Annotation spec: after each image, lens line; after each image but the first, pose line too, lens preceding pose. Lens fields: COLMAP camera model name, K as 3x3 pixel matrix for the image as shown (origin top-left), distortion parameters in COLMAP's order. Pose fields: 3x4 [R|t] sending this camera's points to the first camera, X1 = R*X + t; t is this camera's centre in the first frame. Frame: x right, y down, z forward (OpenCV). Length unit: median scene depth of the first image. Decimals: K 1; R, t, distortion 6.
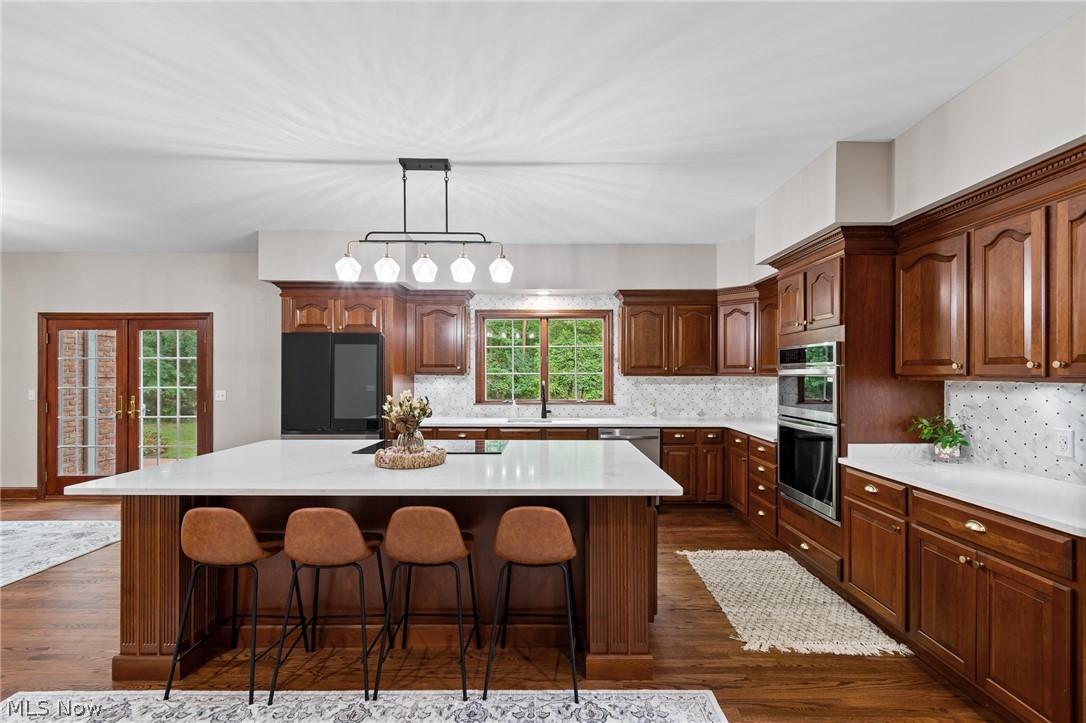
lens RADIAL K [[482.2, 0, 526.4], [0, 482.2, 375.2], [0, 0, 1]] dist [0.003503, -0.001833]
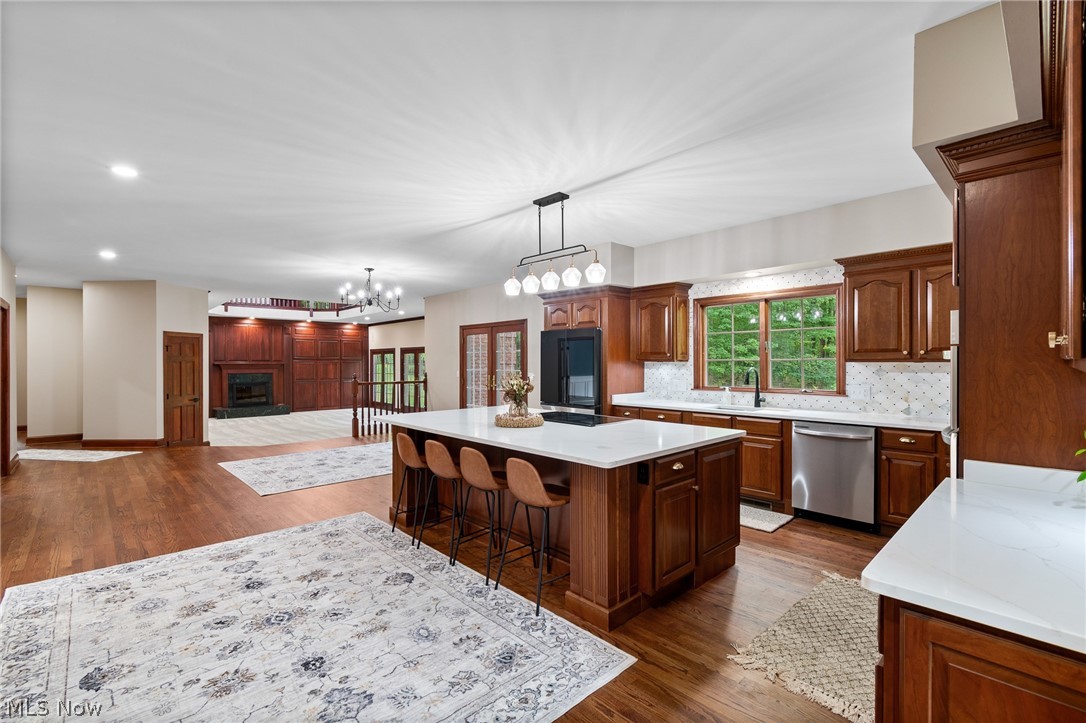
lens RADIAL K [[482.2, 0, 552.7], [0, 482.2, 364.7], [0, 0, 1]] dist [0.003503, -0.001833]
pose [[0.689113, 0.002031, -0.724651, 0.496181], [0.000169, 0.999996, 0.002963, 0.003927], [0.724654, -0.002165, 0.689109, 0.069419]]
